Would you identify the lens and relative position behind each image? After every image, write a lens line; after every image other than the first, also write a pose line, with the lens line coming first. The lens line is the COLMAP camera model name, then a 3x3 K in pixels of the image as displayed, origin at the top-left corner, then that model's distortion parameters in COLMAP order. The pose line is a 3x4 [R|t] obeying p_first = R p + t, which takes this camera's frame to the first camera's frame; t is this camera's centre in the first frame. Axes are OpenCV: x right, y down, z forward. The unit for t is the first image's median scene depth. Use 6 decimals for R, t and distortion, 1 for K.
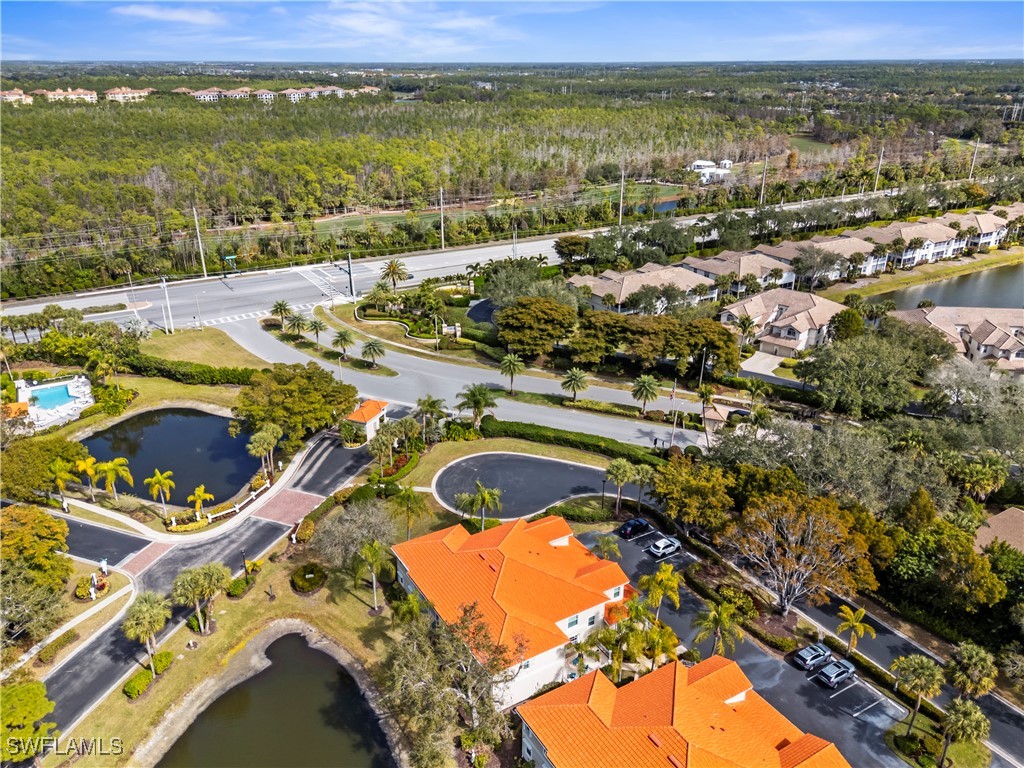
lens RADIAL K [[771.9, 0, 512.0], [0, 771.9, 384.0], [0, 0, 1]] dist [0.060056, -0.000906]
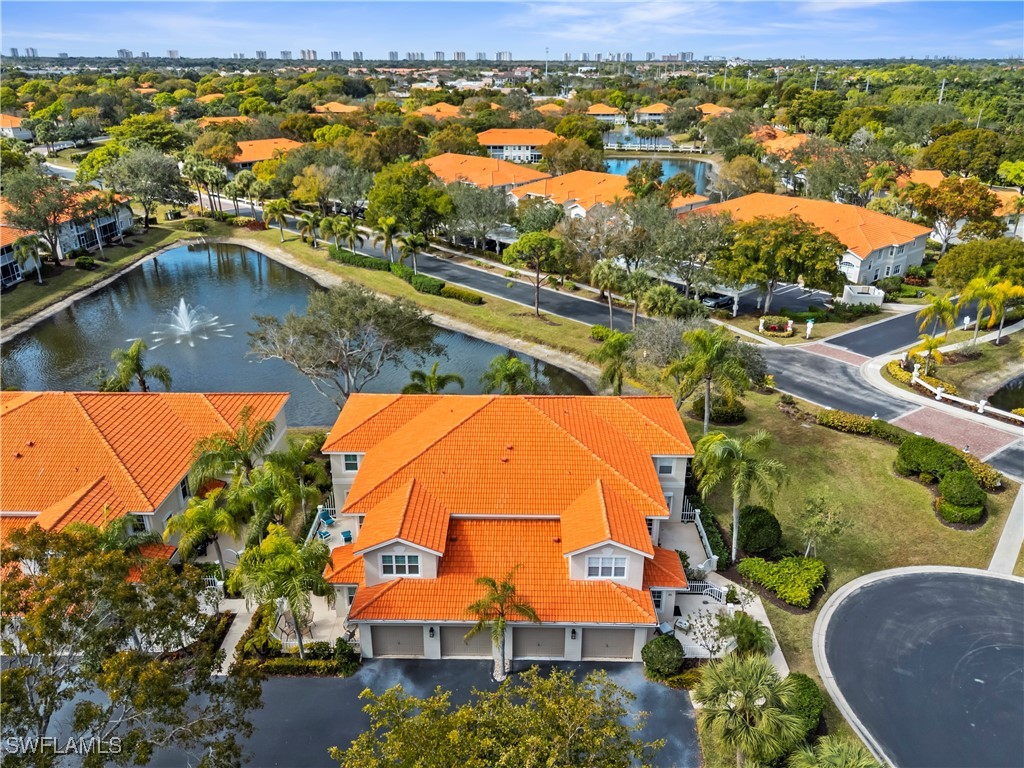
lens RADIAL K [[771.9, 0, 512.0], [0, 771.9, 384.0], [0, 0, 1]] dist [0.060056, -0.000906]
pose [[-0.519465, 0.334308, -0.786381, 0.333044], [-0.336306, 0.766029, 0.547812, -0.082599], [0.785528, 0.549034, -0.285495, 0.879271]]
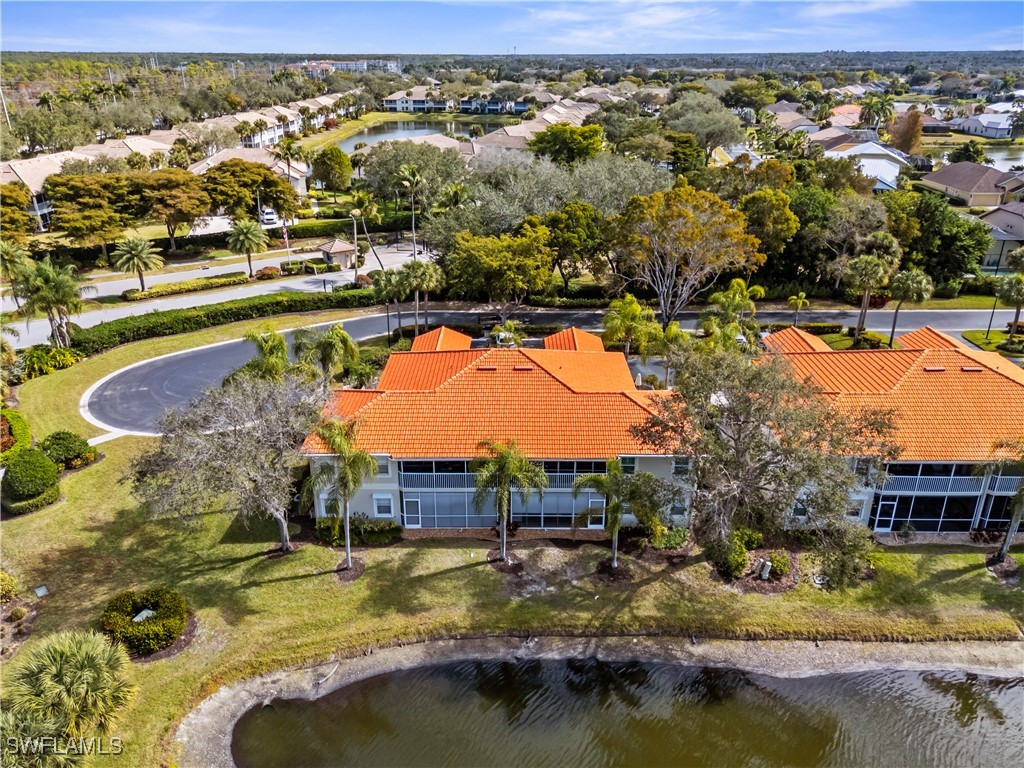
lens RADIAL K [[771.9, 0, 512.0], [0, 771.9, 384.0], [0, 0, 1]] dist [0.060056, -0.000906]
pose [[0.509992, -0.334412, 0.792513, -0.383360], [0.338464, 0.925028, 0.172523, 0.107299], [-0.790791, 0.180252, 0.584944, 0.491277]]
